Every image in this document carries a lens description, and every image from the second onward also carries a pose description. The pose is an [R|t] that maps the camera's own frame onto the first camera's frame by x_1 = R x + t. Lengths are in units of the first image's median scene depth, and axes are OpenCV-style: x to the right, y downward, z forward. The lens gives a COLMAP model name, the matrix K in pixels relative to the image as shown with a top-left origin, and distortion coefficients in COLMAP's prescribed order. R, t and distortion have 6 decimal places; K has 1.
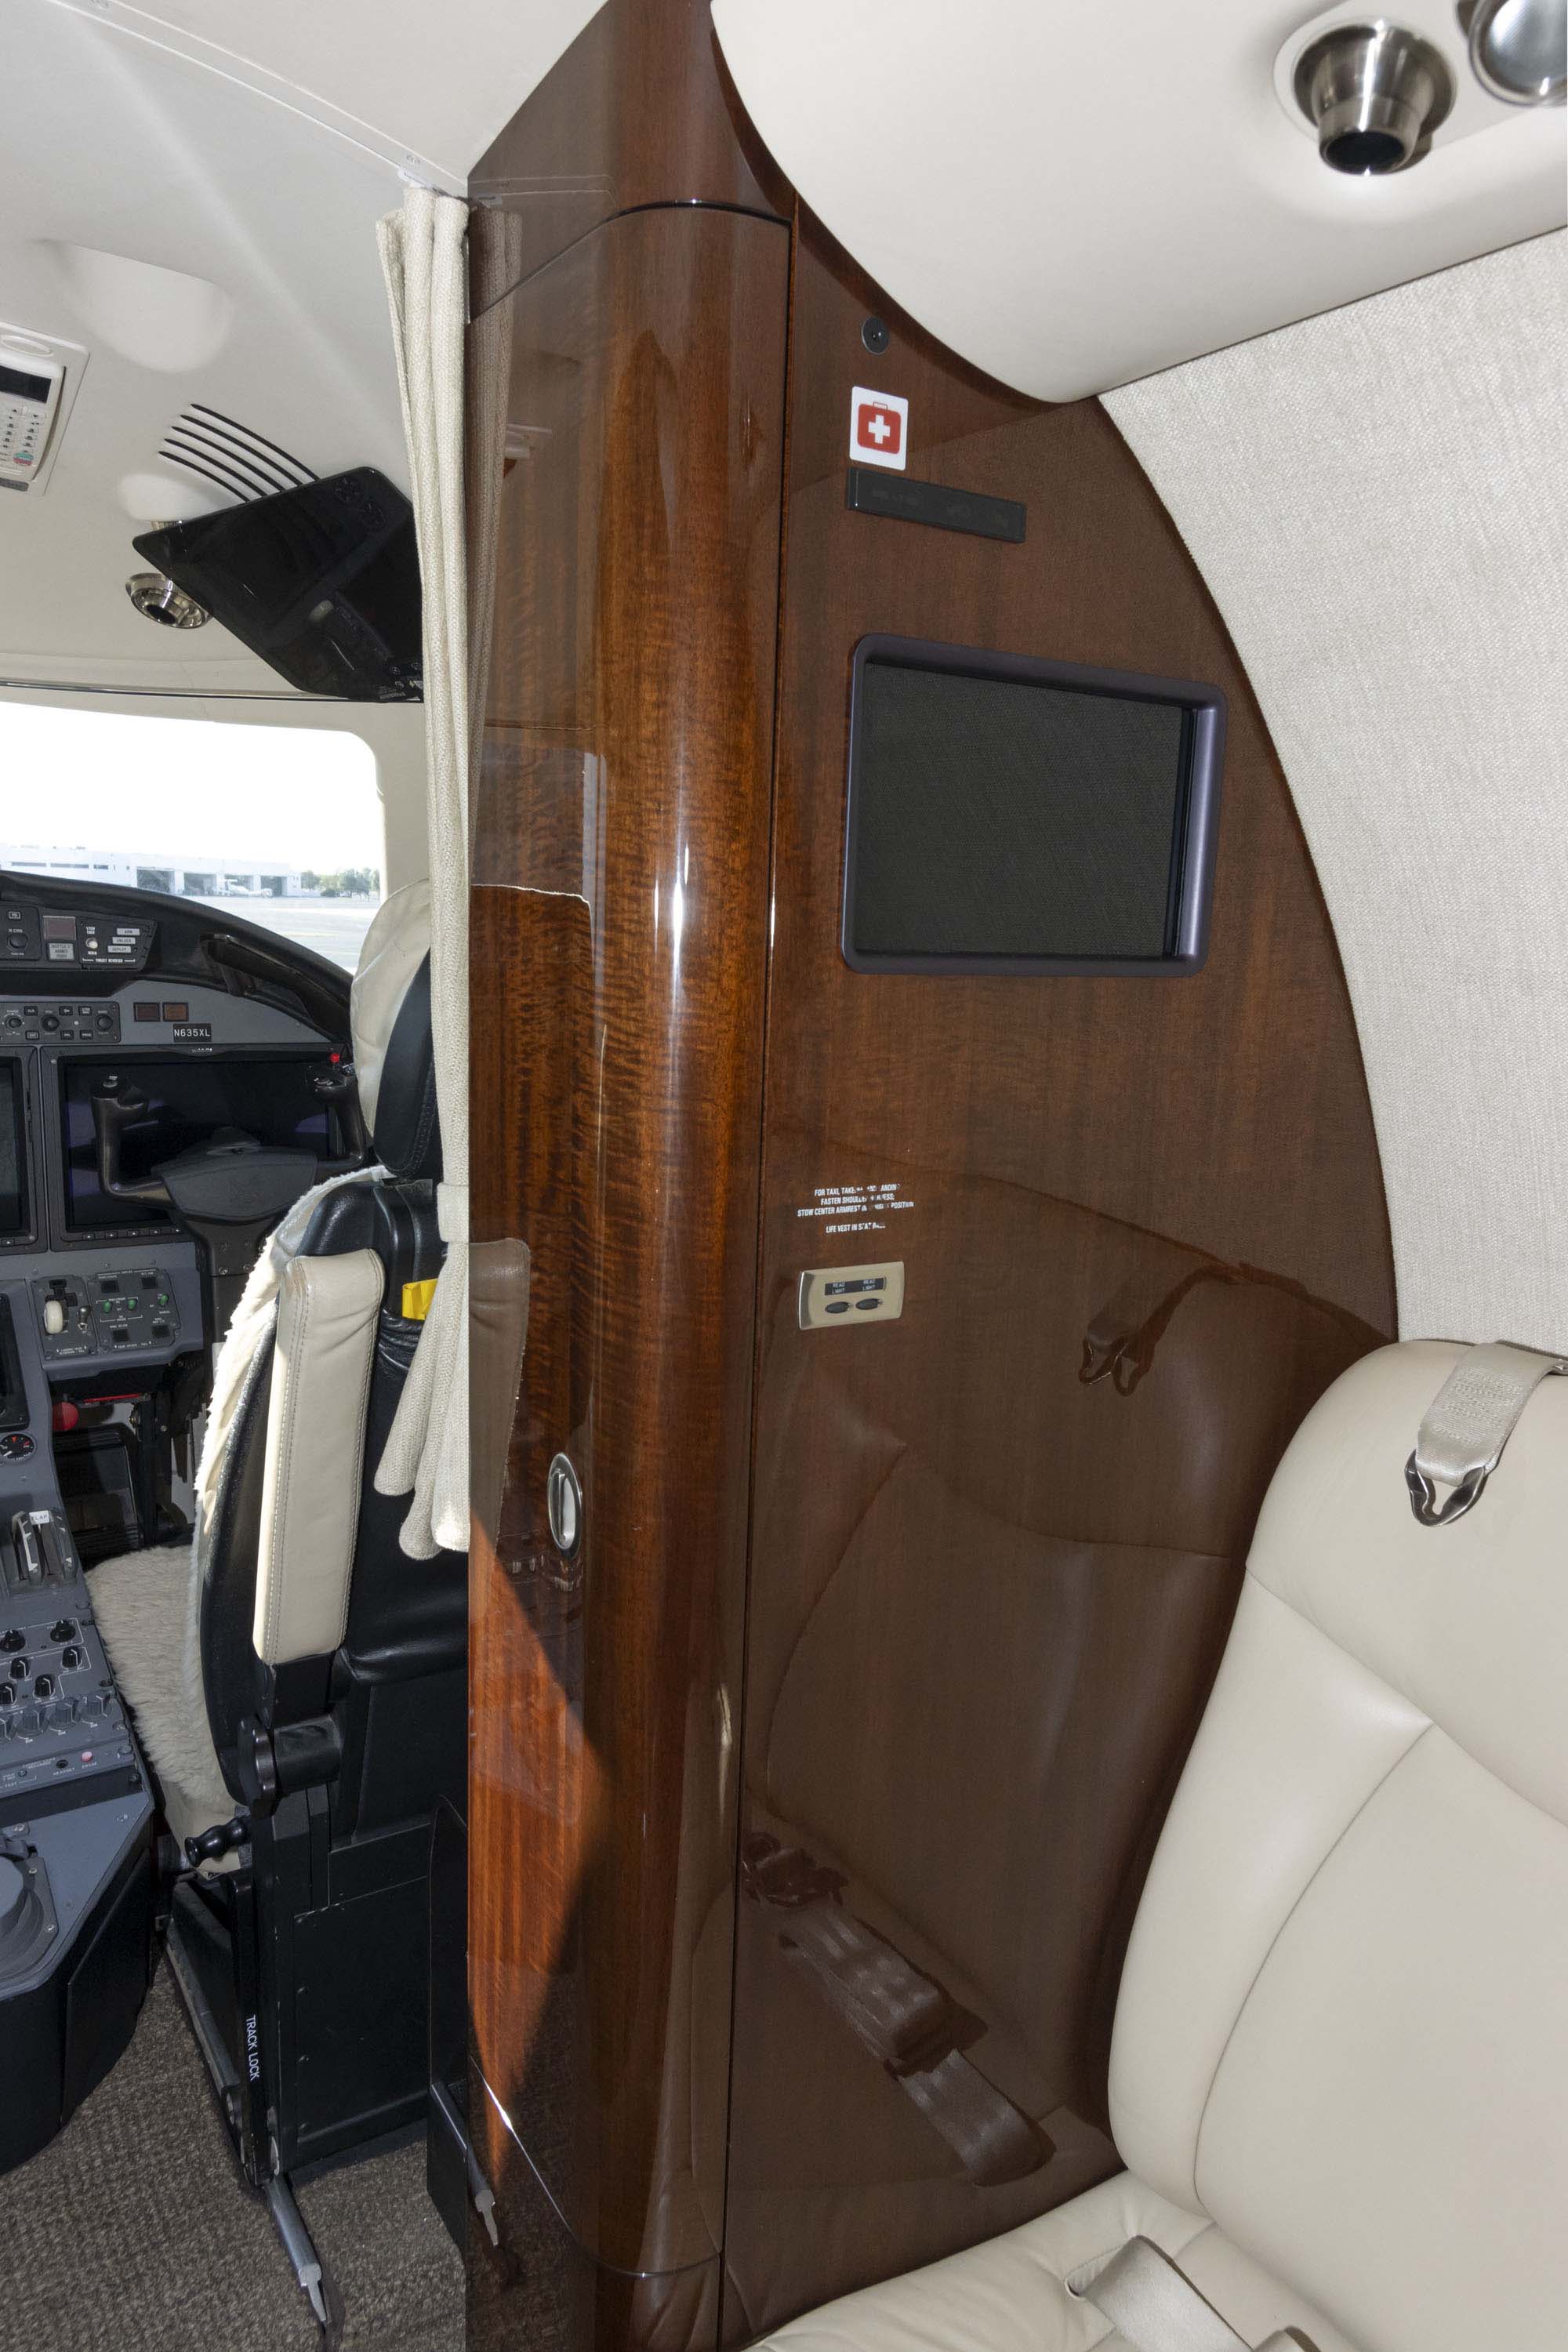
lens RADIAL K [[1589.6, 0, 810.5], [0, 1589.6, 1182.4], [0, 0, 1]] dist [0.003986, 0.006358]
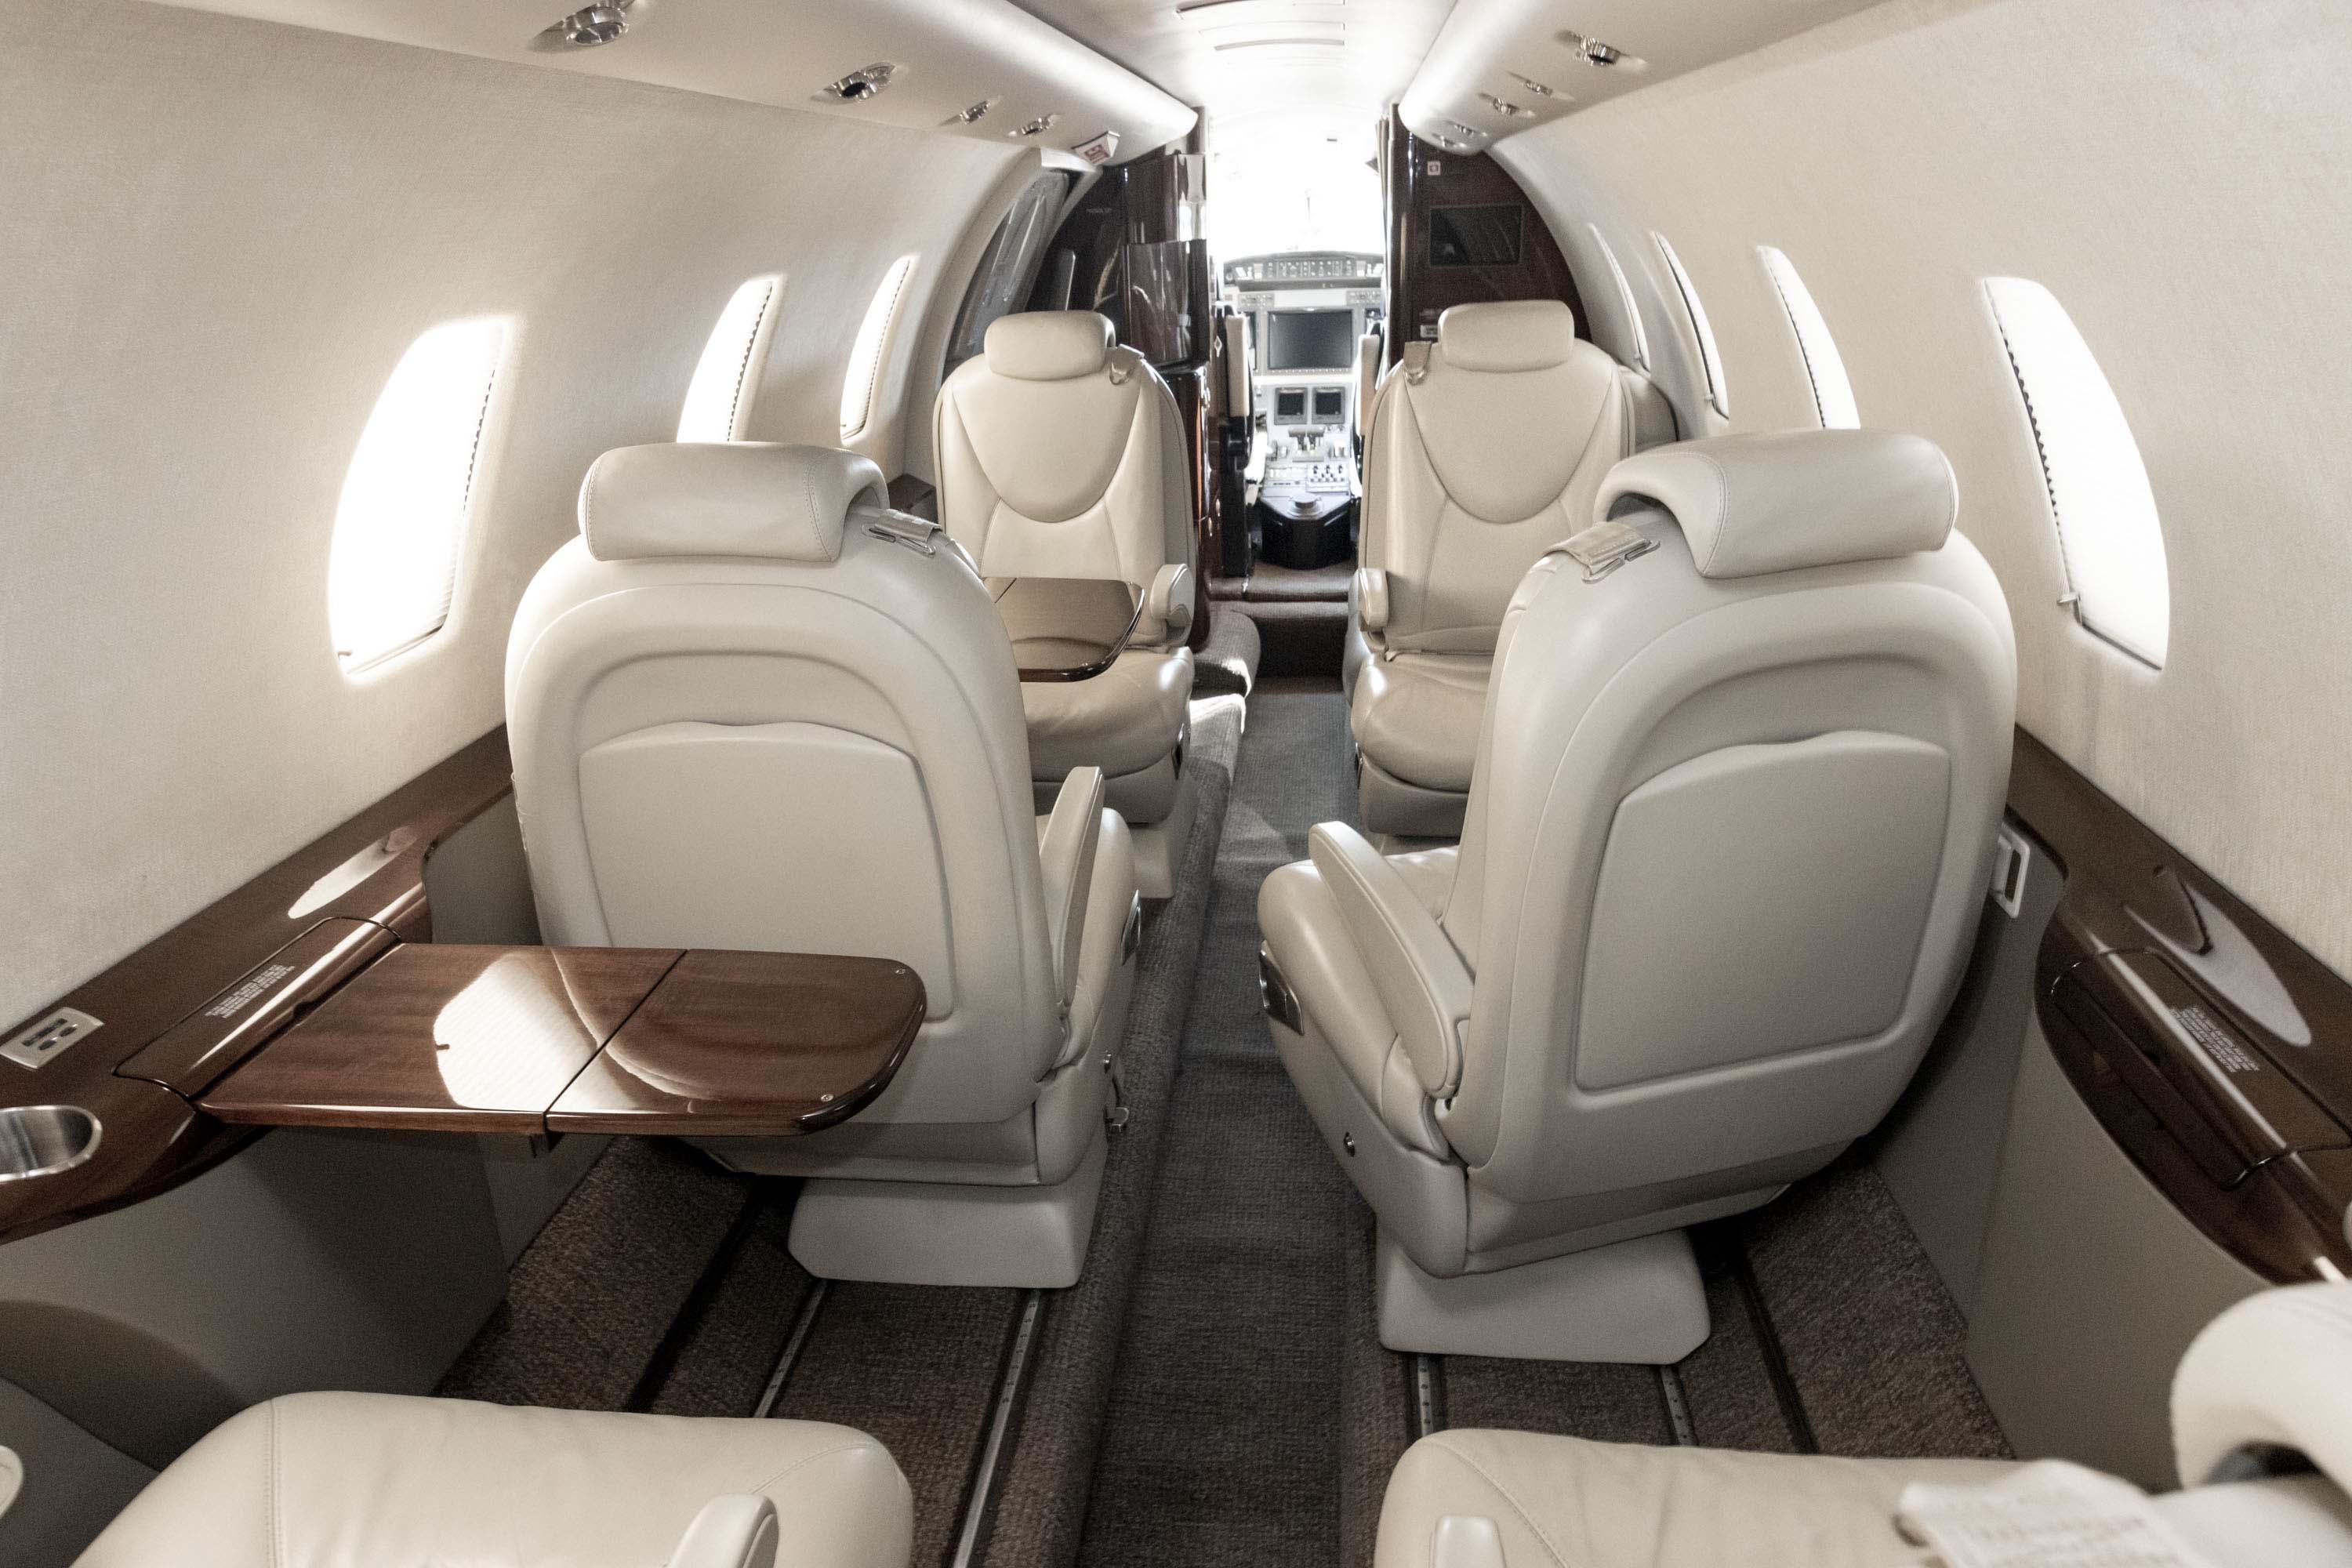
lens RADIAL K [[1475.6, 0, 1176.0], [0, 1475.6, 784.0], [0, 0, 1]] dist [0.001791, 0.000956]
pose [[0.769172, 0.166602, -0.616942, 2.180714], [-0.049725, 0.978095, 0.202135, 0.489243], [0.637104, -0.124799, 0.760608, -2.866827]]
